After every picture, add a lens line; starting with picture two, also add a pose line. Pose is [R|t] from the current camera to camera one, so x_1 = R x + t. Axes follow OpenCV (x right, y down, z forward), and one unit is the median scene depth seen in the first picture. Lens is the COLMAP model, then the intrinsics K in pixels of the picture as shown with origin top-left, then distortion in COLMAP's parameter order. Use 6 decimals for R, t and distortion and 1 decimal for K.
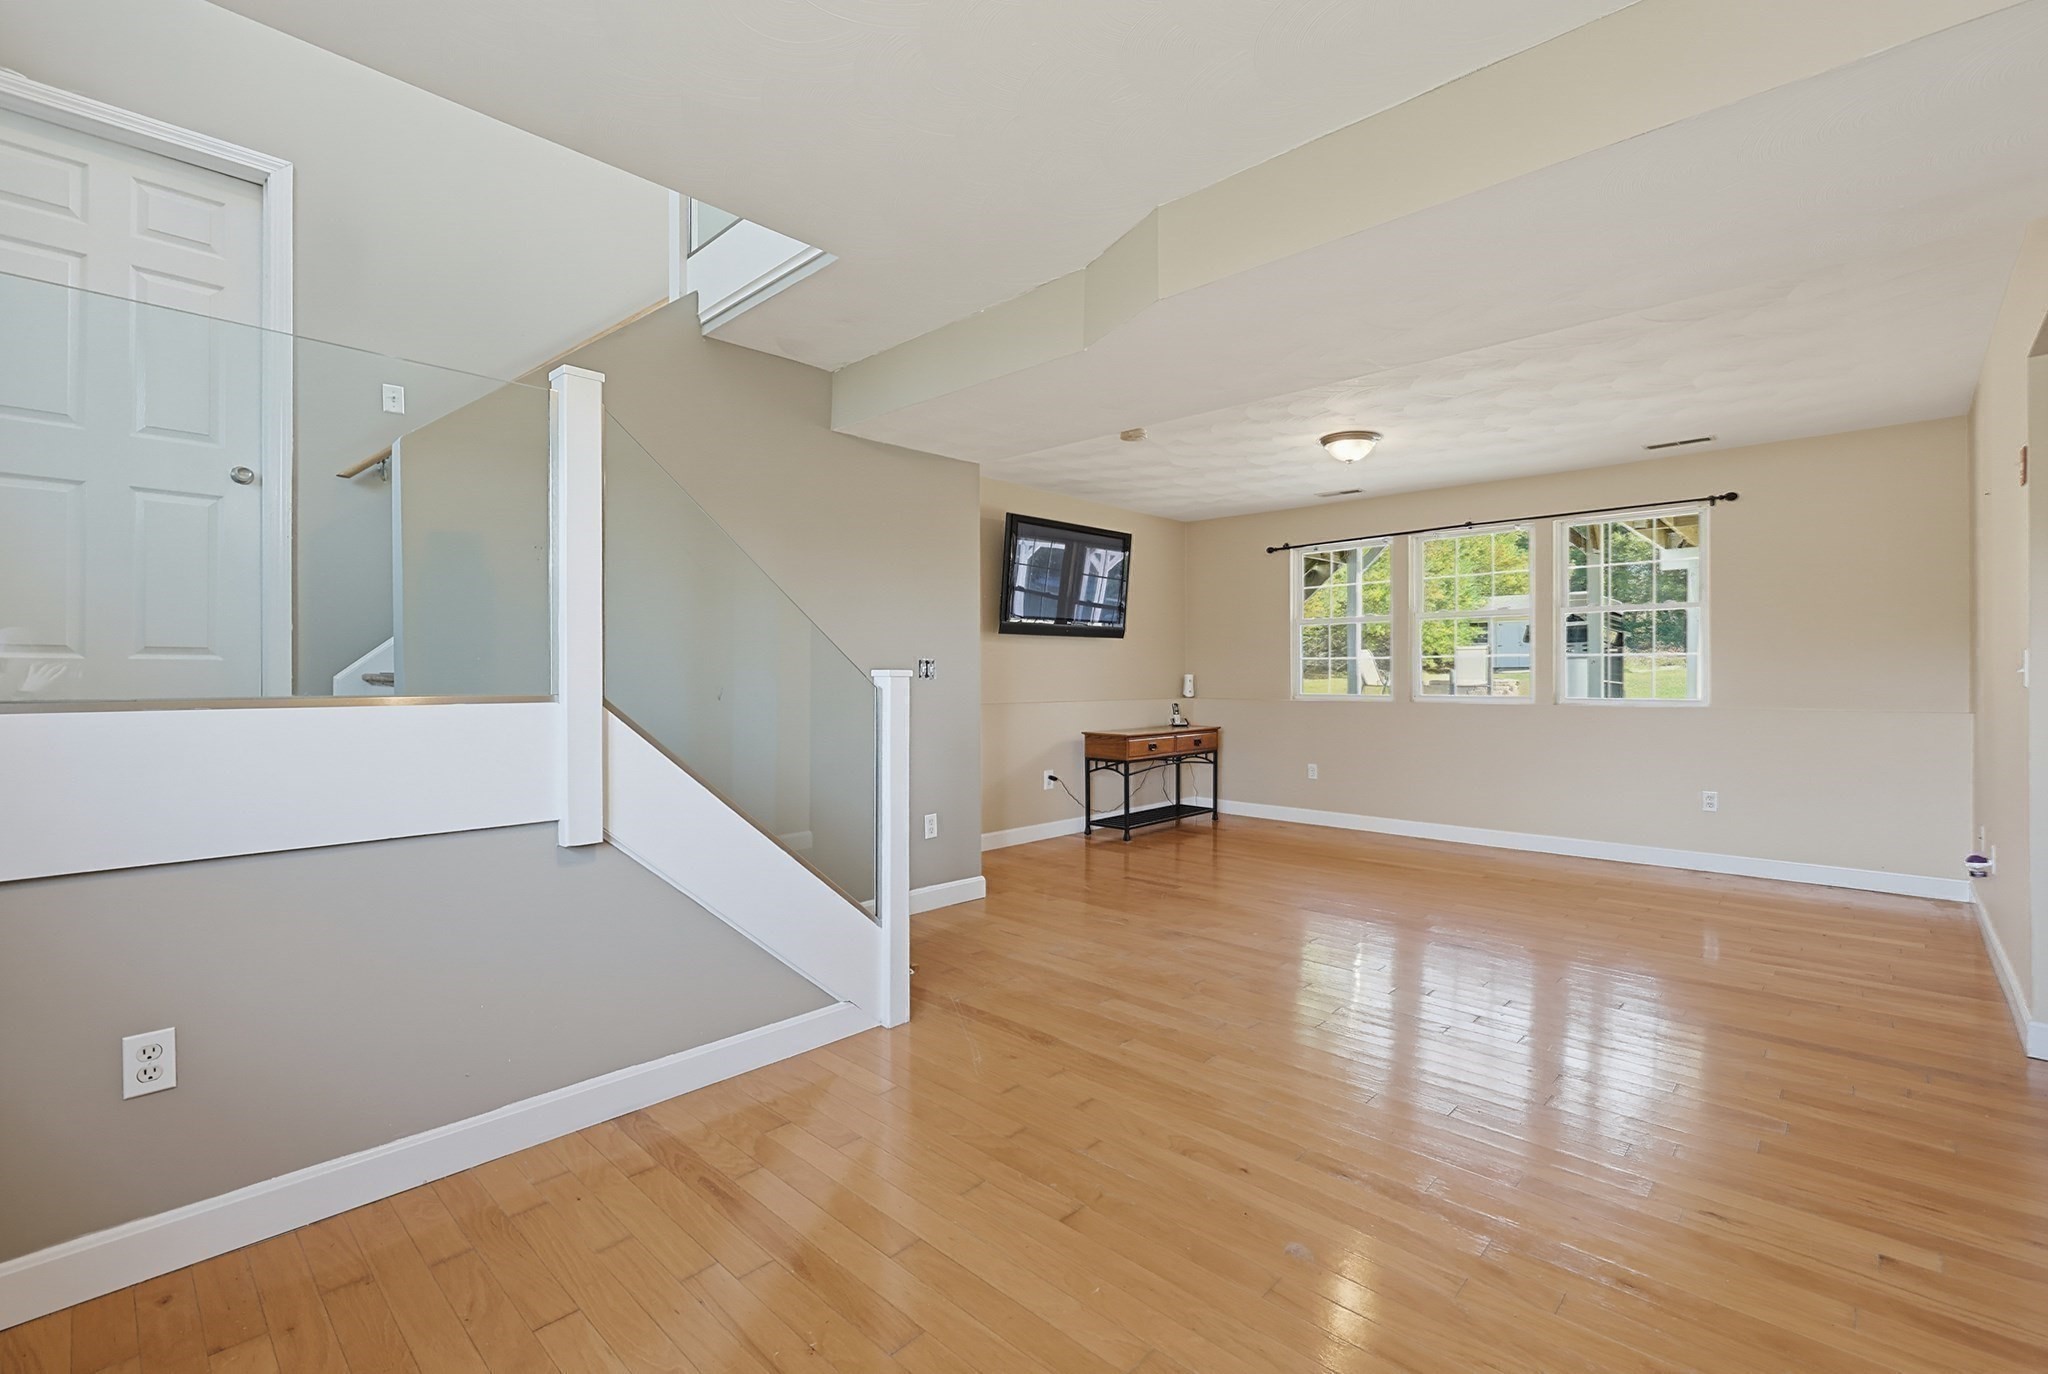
lens RADIAL K [[892.2, 0, 1040.8], [0, 892.2, 679.0], [0, 0, 1]] dist [-0.003884, 0.001046]
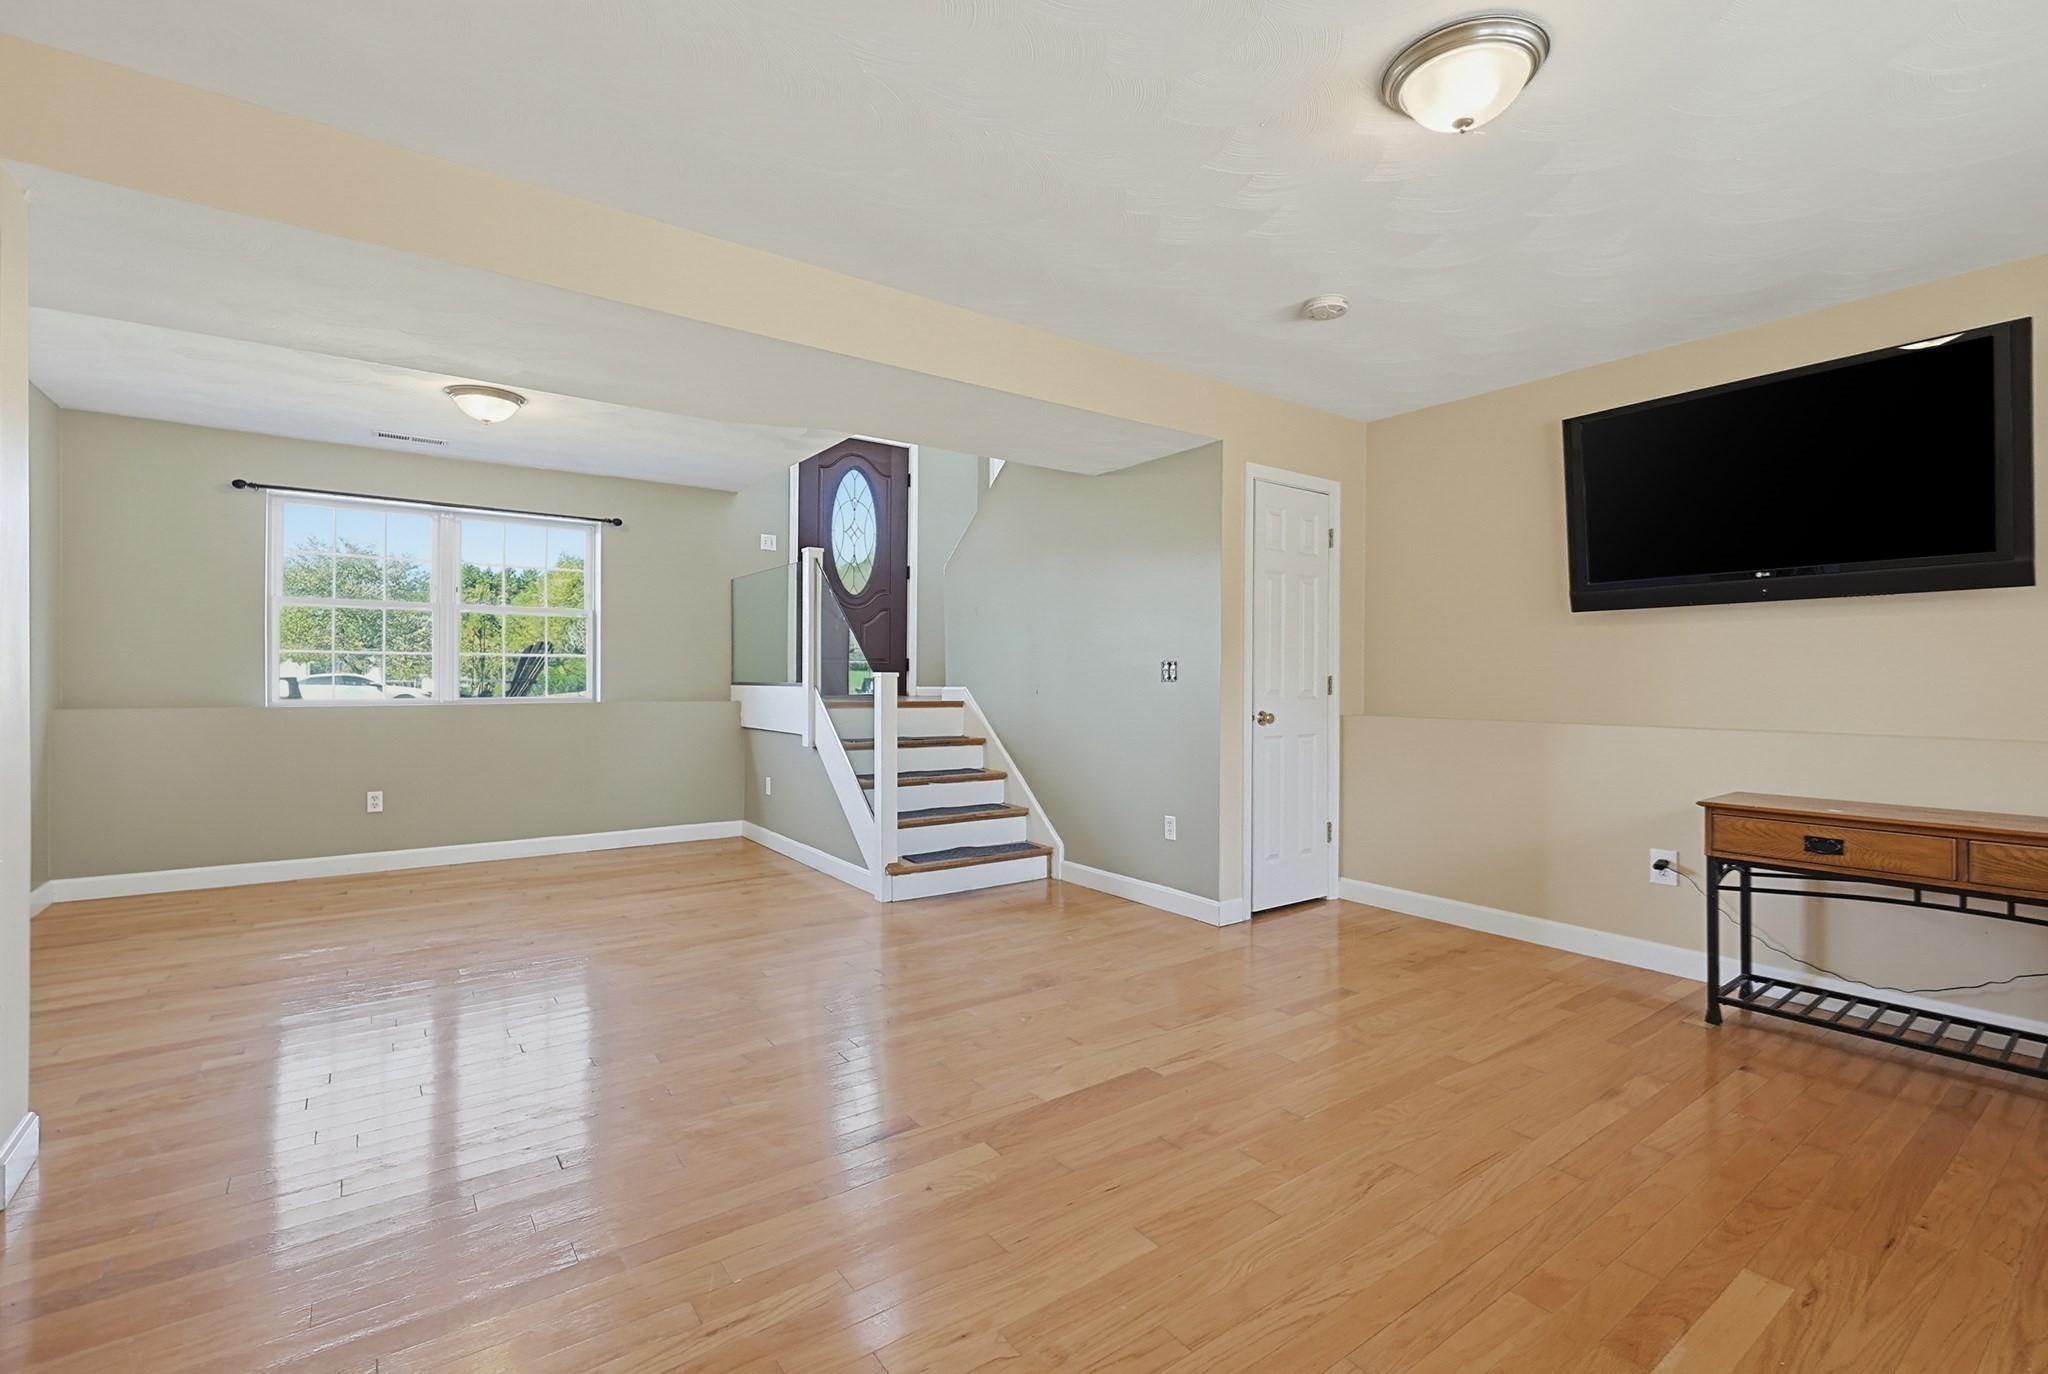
lens RADIAL K [[892.2, 0, 1041.3], [0, 892.2, 681.8], [0, 0, 1]] dist [-0.003884, 0.001046]
pose [[-0.156208, -0.002229, -0.987722, 0.873093], [-0.013495, 0.999909, -0.000122, 0.004608], [0.987632, 0.013310, -0.156224, 1.007718]]
